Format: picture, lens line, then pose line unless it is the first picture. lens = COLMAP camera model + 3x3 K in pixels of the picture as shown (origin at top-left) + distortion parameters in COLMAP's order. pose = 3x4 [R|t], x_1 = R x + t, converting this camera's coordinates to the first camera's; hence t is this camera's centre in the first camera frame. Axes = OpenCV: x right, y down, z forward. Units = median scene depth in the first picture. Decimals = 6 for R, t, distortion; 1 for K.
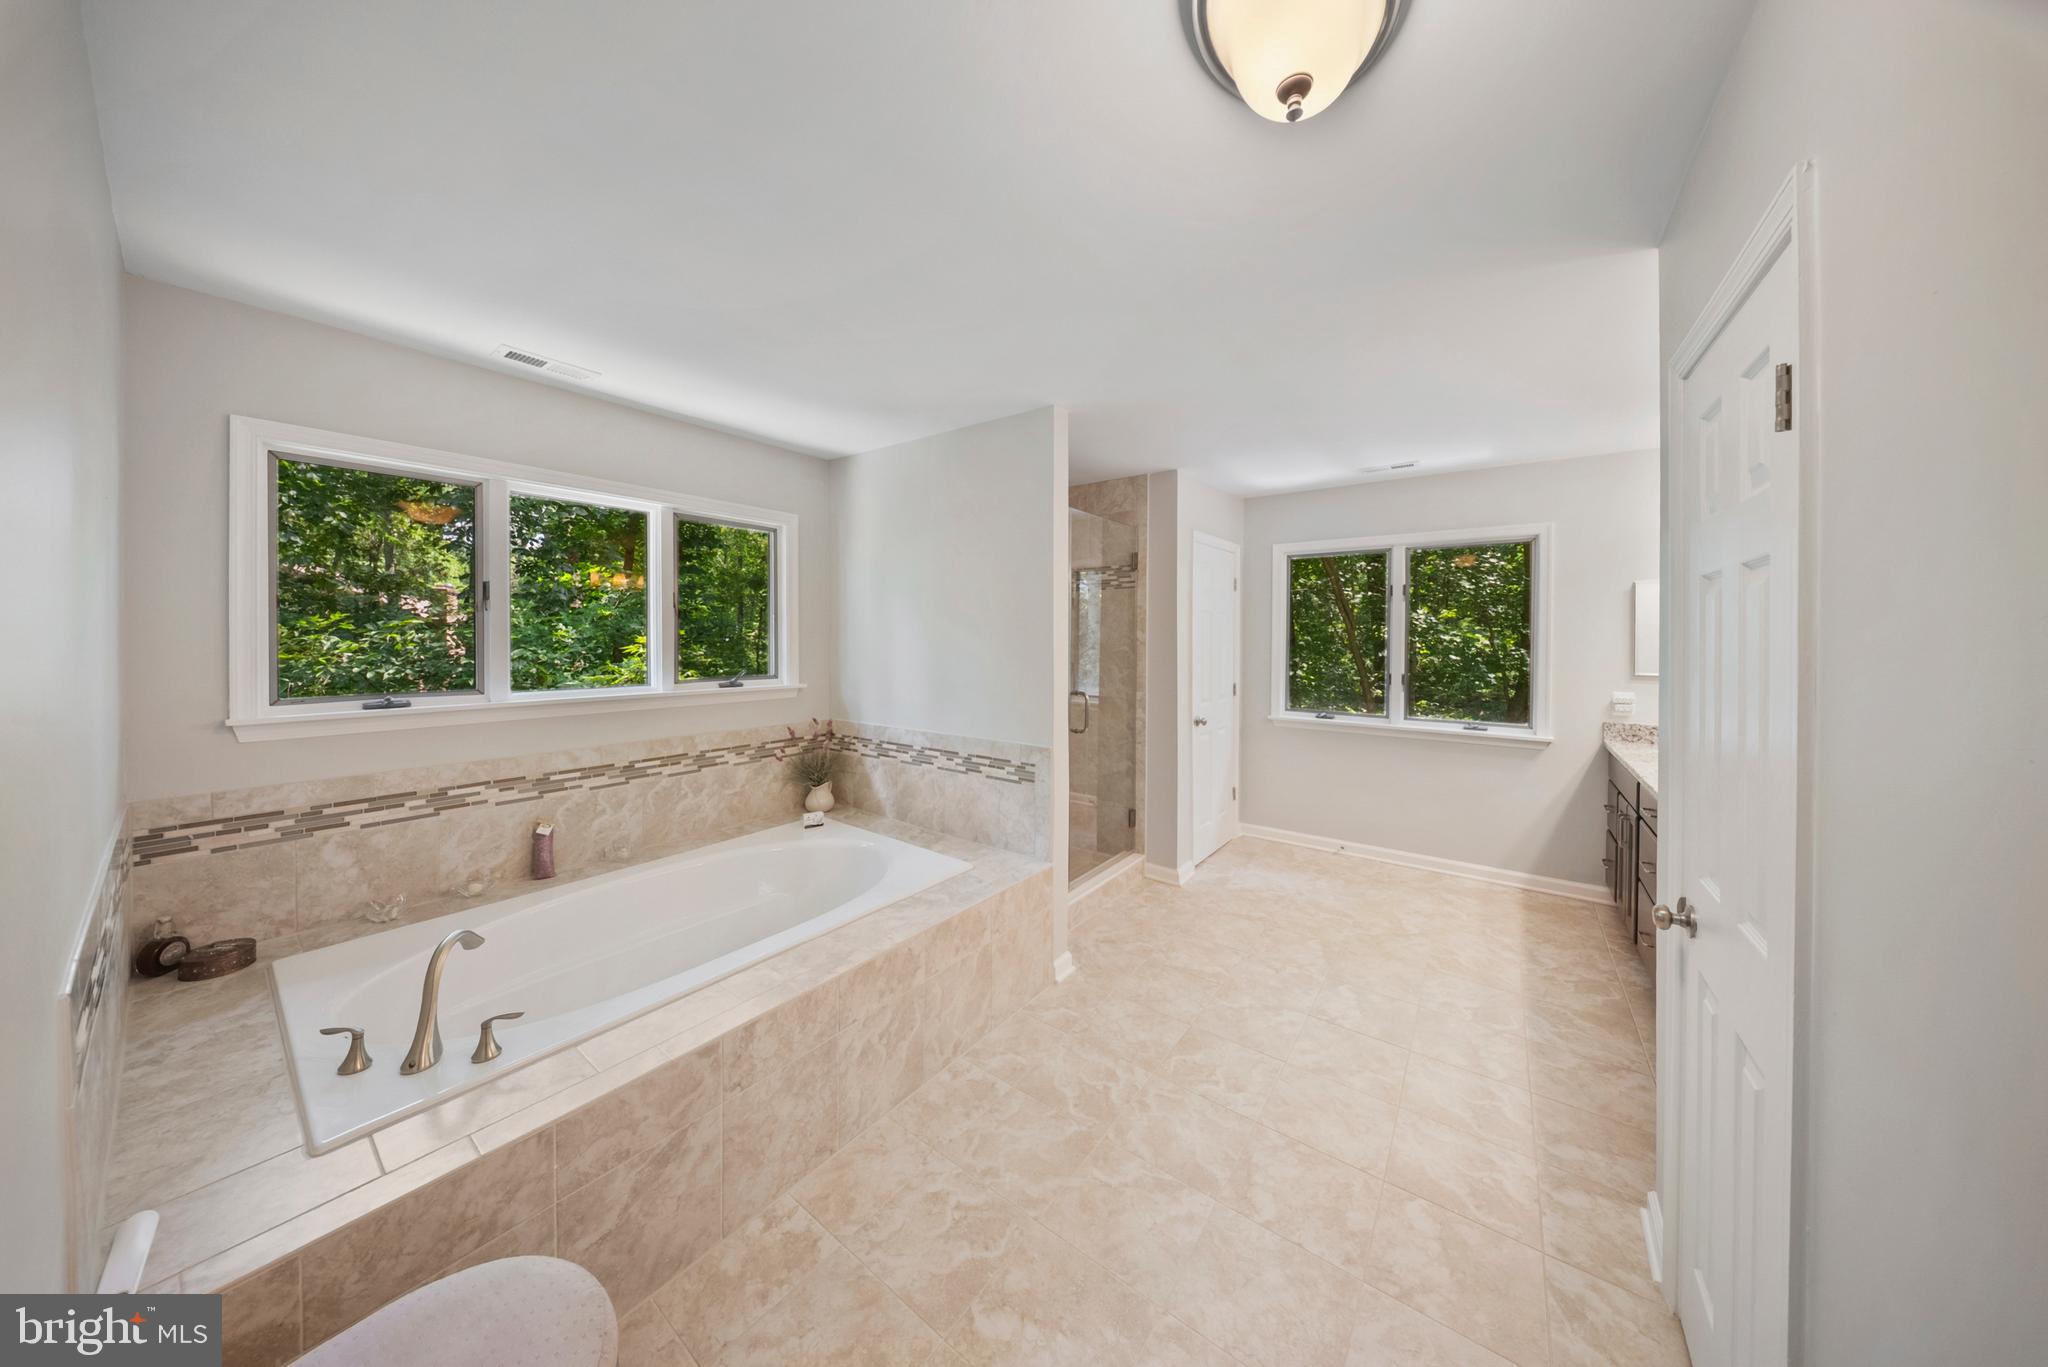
lens RADIAL K [[619.4, 0, 1011.8], [0, 619.4, 637.5], [0, 0, 1]] dist [0.000141, 0.000376]
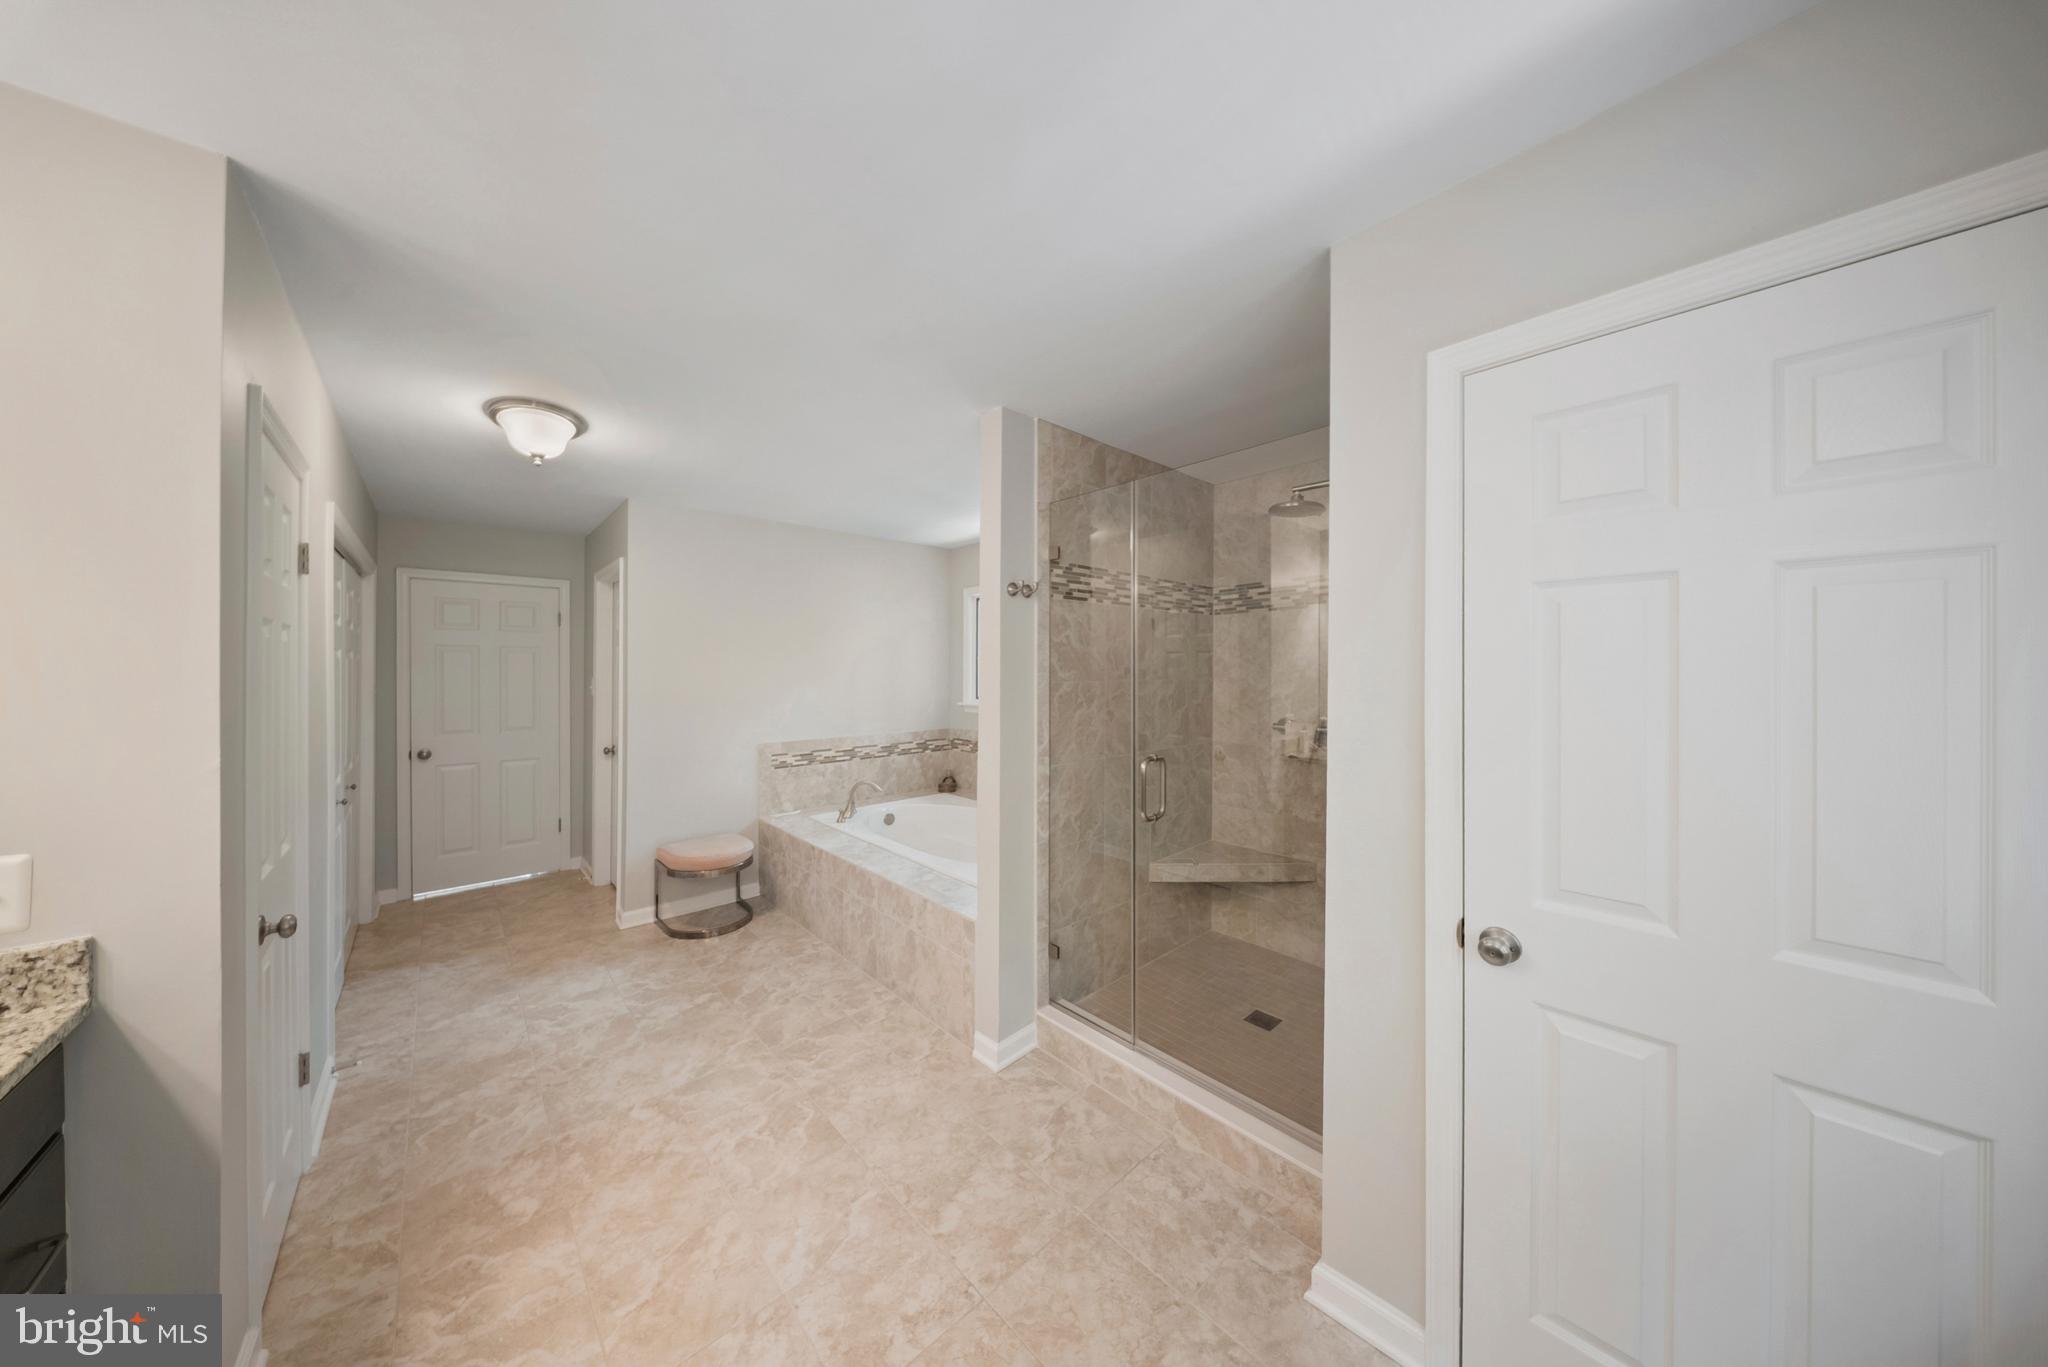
lens RADIAL K [[619.4, 0, 1018.7], [0, 619.4, 668.8], [0, 0, 1]] dist [0.000141, 0.000376]
pose [[-0.154973, 0.008400, -0.987883, 1.194603], [-0.000929, 0.999962, 0.008648, -0.012021], [0.987918, 0.002258, -0.154960, 1.519396]]
